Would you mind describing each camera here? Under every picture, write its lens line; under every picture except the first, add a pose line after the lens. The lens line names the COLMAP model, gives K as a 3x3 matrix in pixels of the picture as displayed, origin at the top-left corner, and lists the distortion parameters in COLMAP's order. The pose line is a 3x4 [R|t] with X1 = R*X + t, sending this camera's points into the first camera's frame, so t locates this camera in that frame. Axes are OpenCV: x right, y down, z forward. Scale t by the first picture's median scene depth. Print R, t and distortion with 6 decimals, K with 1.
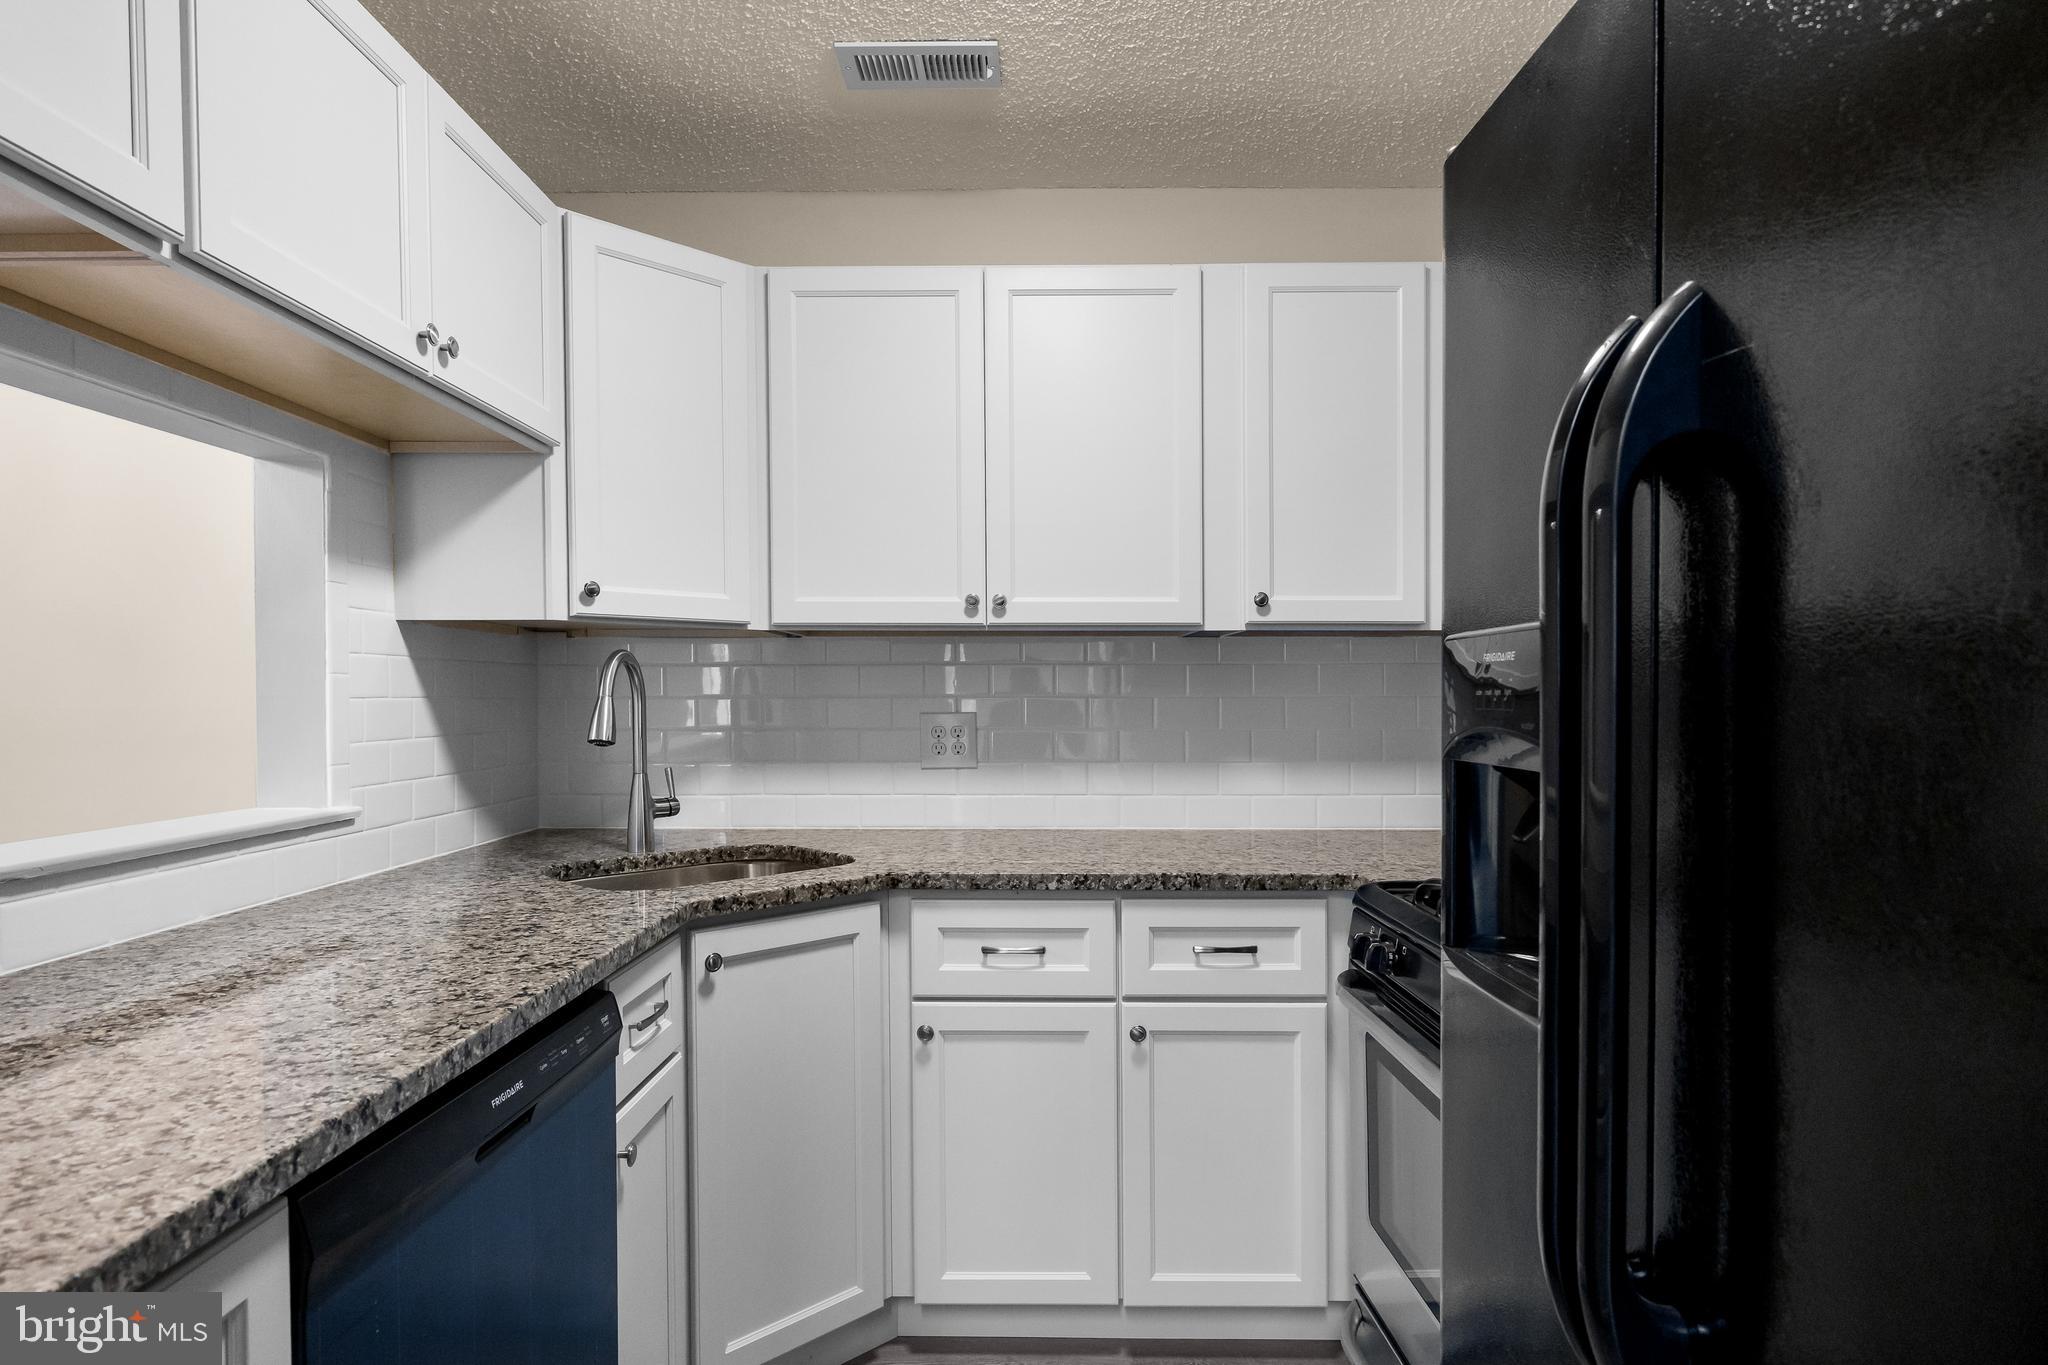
lens RADIAL K [[1115.6, 0, 1016.8], [0, 1115.6, 710.9], [0, 0, 1]] dist [0.004022, -0.001614]
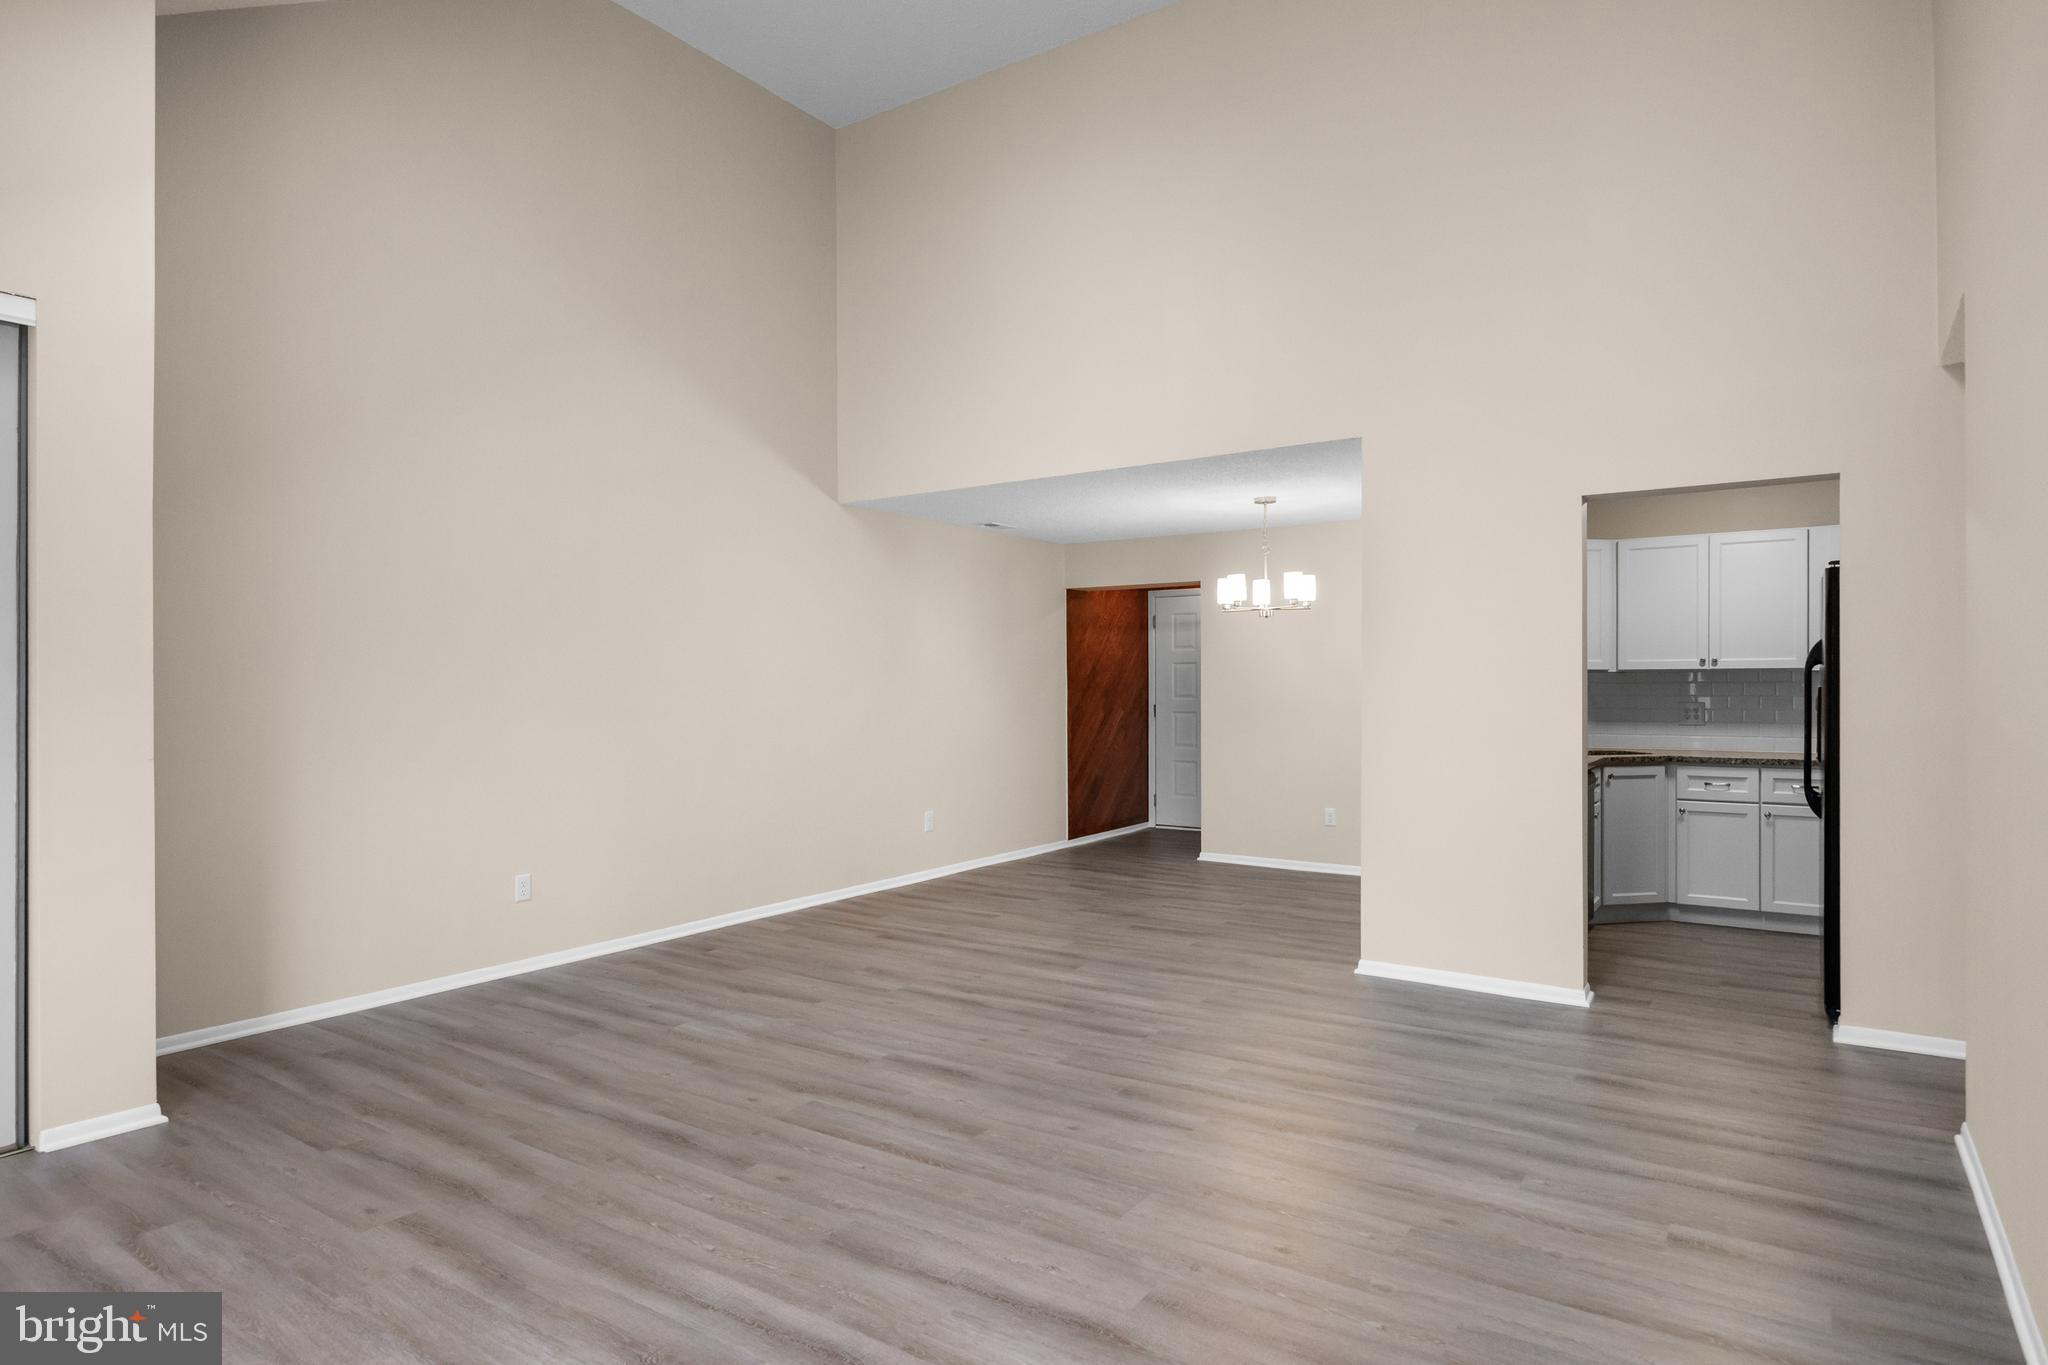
lens RADIAL K [[1148.4, 0, 1007.7], [0, 1148.4, 706.4], [0, 0, 1]] dist [-0.001630, -0.000674]
pose [[0.827432, 0.007950, -0.561510, 0.145682], [-0.002931, 0.999947, 0.009838, -0.013187], [0.561558, -0.006494, 0.827412, -2.530665]]
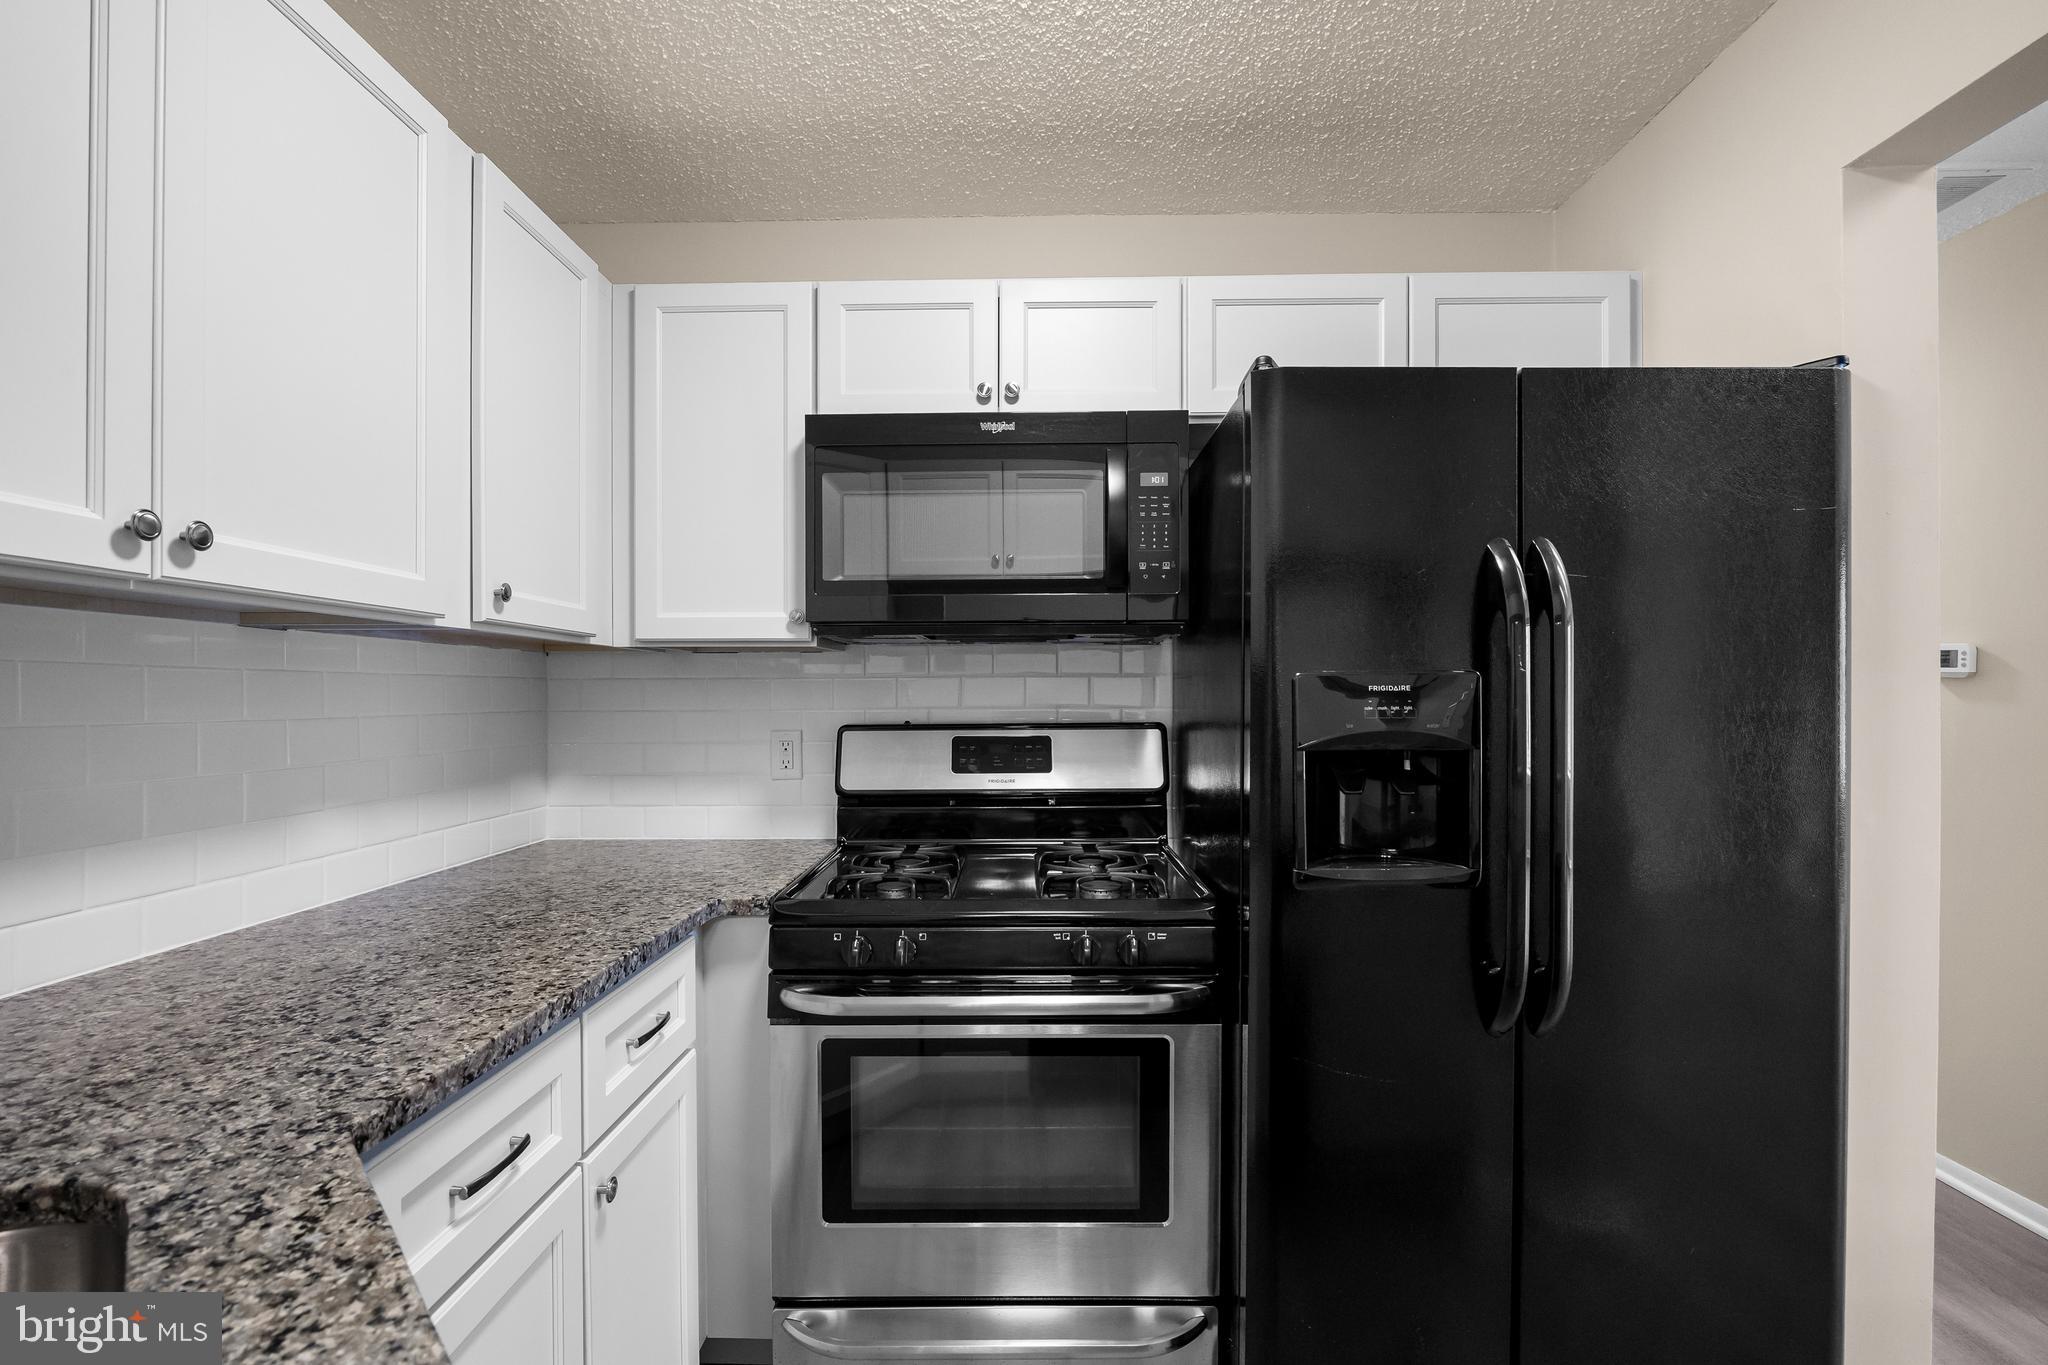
lens RADIAL K [[910.8, 0, 1024.0], [0, 910.8, 682.5], [0, 0, 1]] dist [-0.000272, -0.000165]
pose [[0.000977, 0.014697, 0.999892, -0.483422], [0.013794, 0.999797, -0.014710, -0.025285], [-0.999904, 0.013806, 0.000774, 0.723689]]
